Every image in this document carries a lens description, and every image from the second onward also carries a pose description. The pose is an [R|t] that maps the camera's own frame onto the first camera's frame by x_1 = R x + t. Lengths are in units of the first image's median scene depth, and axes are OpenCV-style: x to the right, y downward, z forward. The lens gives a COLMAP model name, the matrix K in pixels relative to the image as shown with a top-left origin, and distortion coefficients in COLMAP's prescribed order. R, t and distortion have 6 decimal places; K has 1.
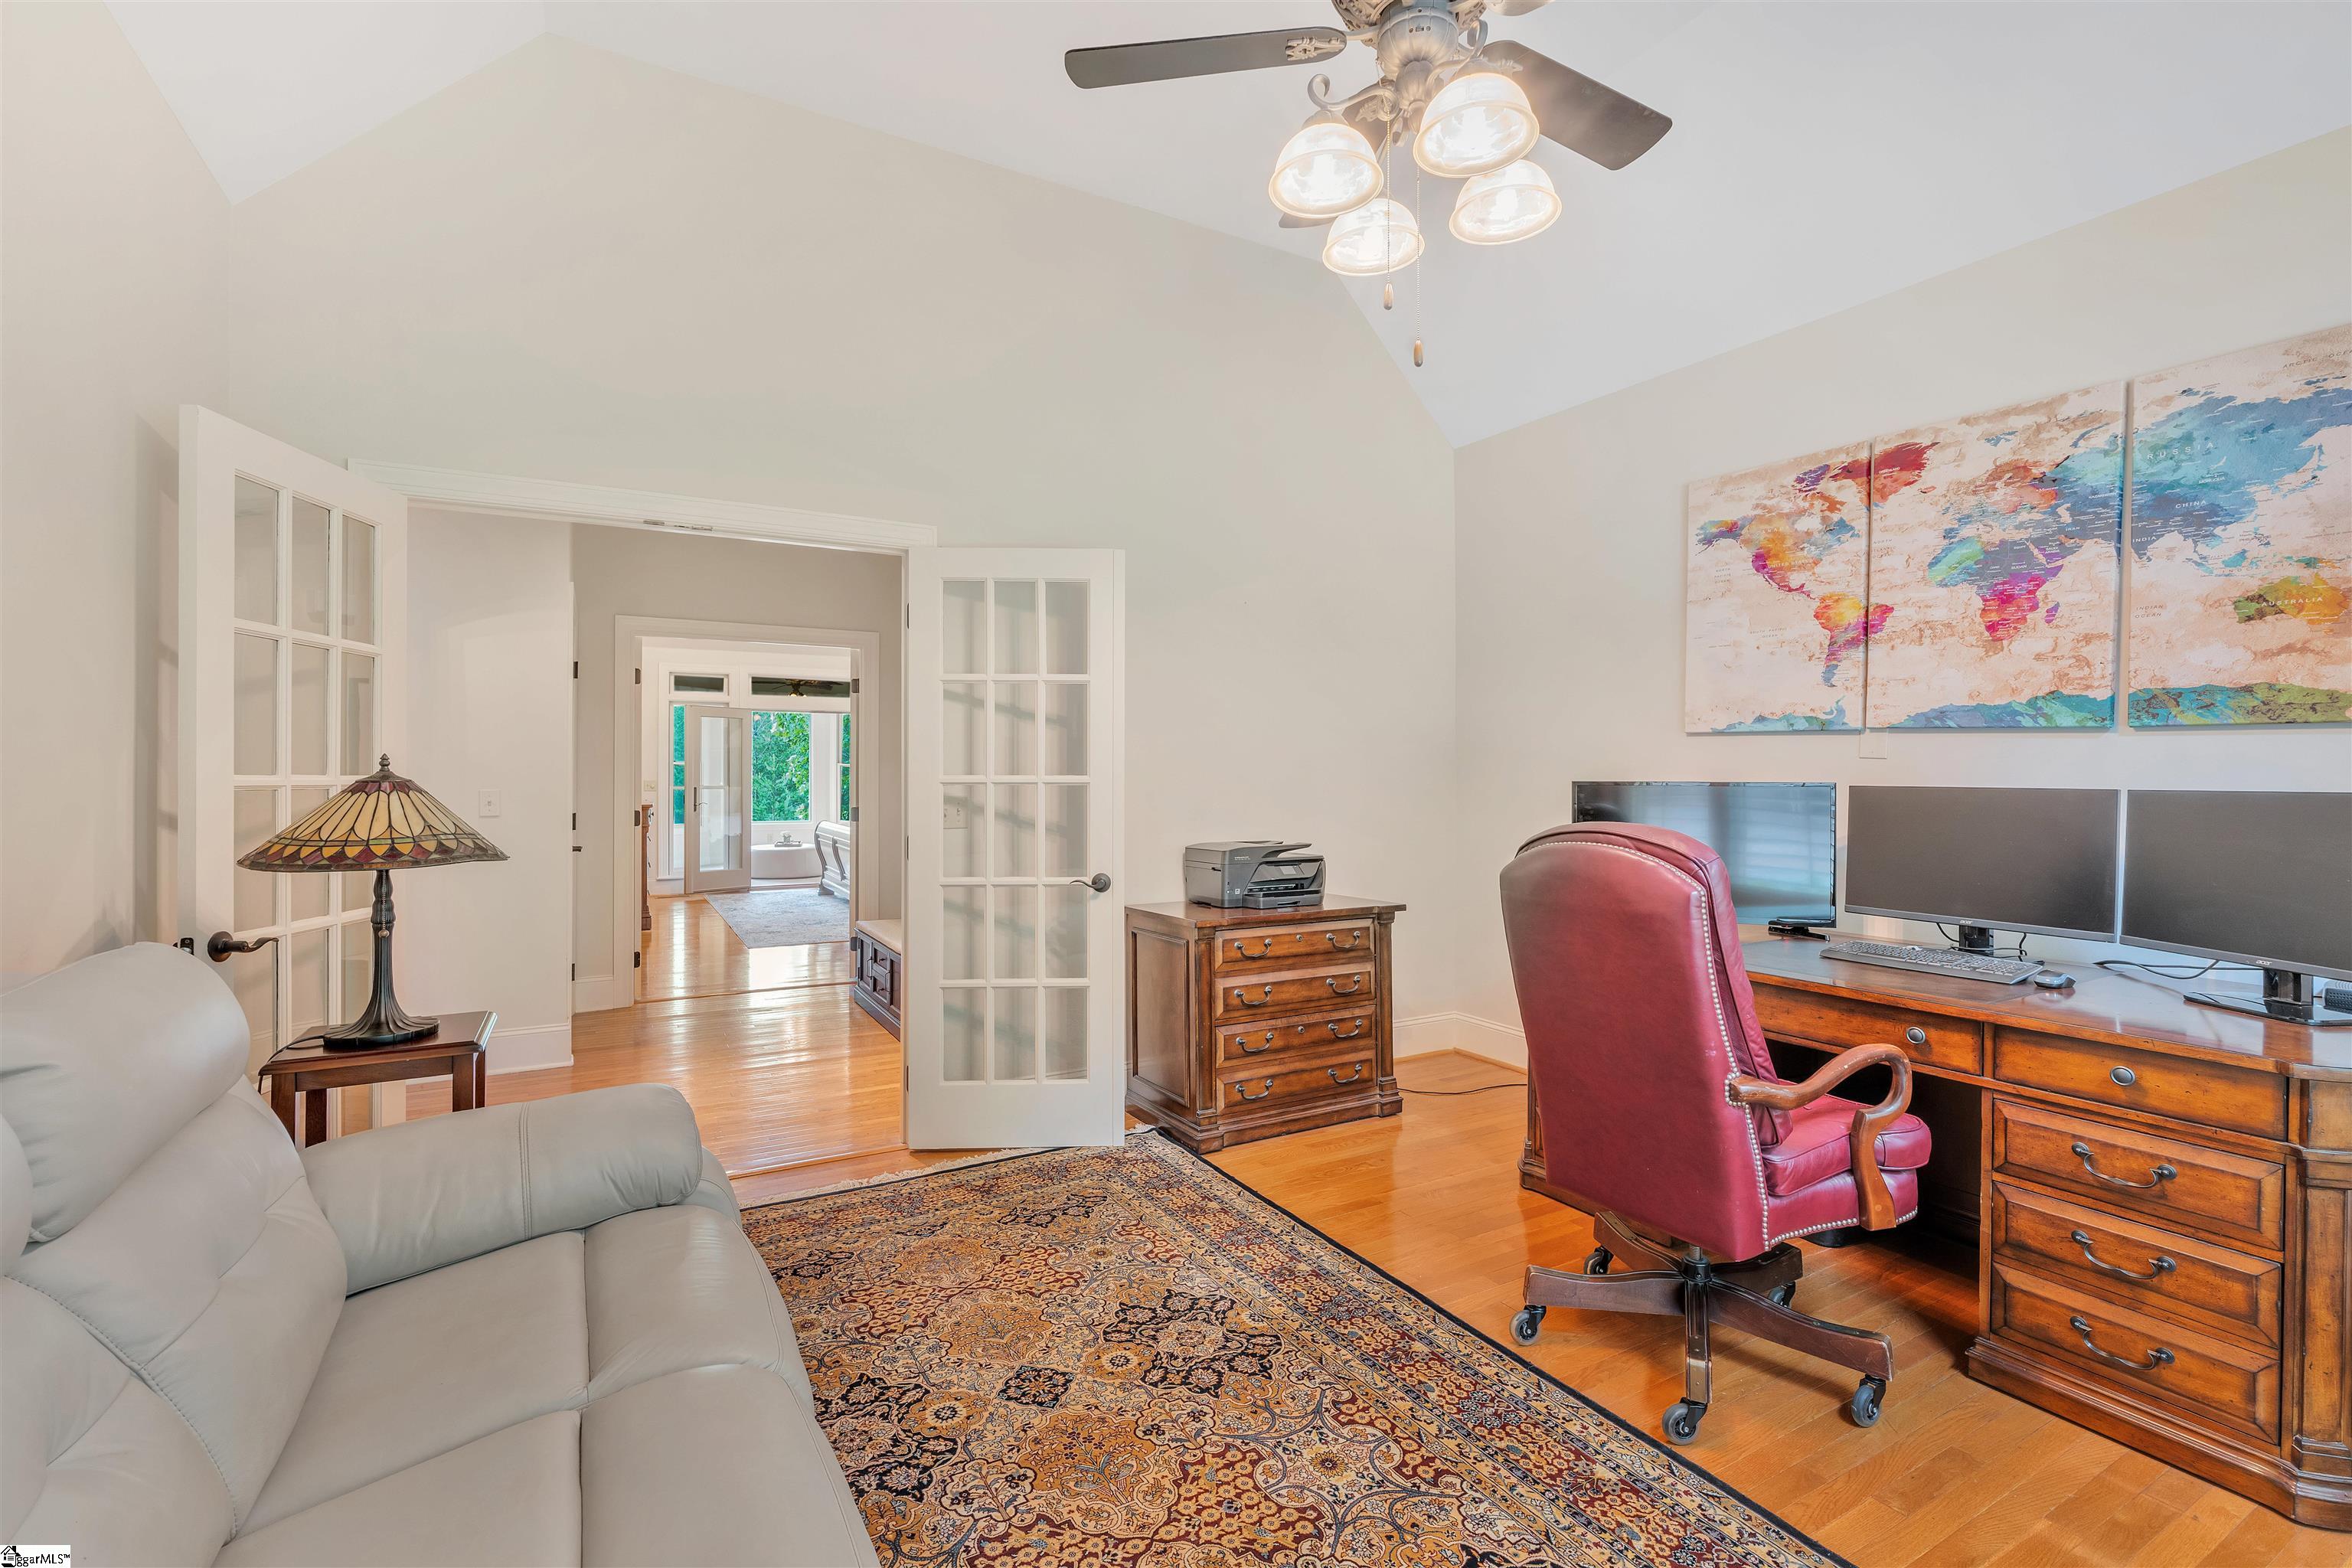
lens RADIAL K [[1067.8, 0, 1191.0], [0, 1067.8, 769.9], [0, 0, 1]] dist [-0.004975, -0.000347]
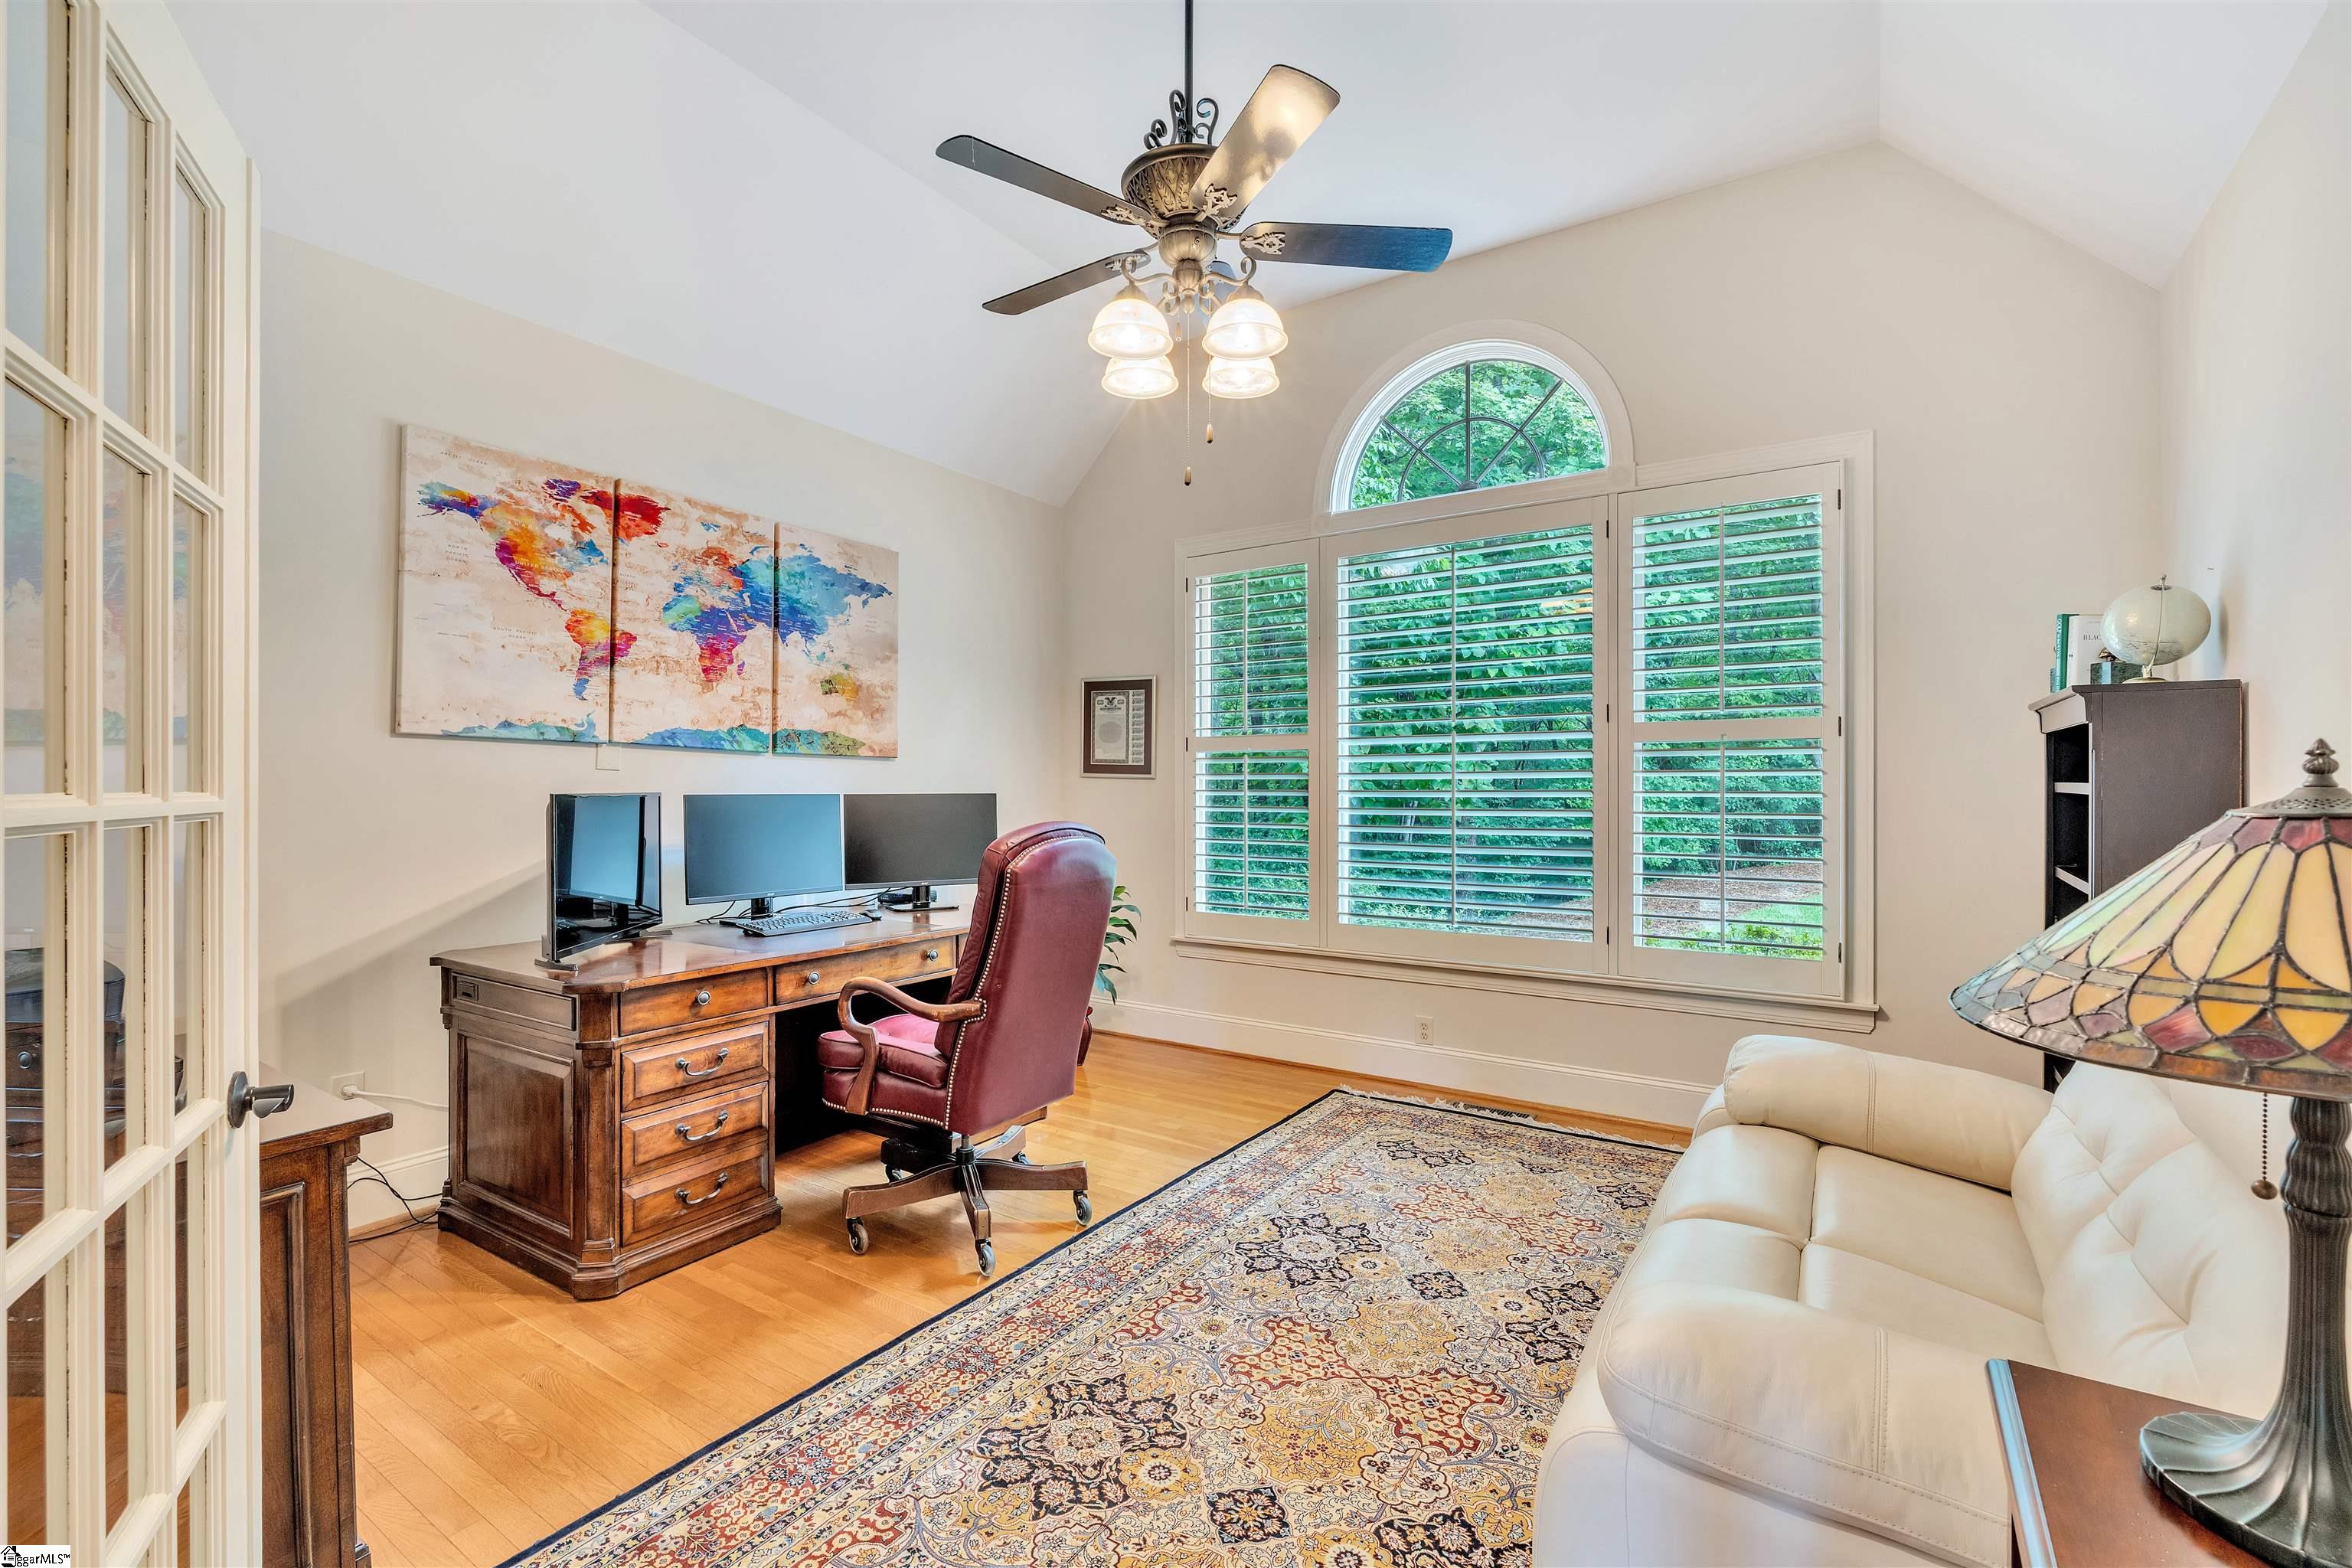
lens RADIAL K [[1067.8, 0, 1166.4], [0, 1067.8, 783.8], [0, 0, 1]] dist [-0.004975, -0.000347]
pose [[-0.459751, -0.001701, 0.888046, -0.658106], [-0.005093, 0.999987, -0.000721, 0.001439], [-0.888033, -0.004854, -0.459754, 1.105354]]
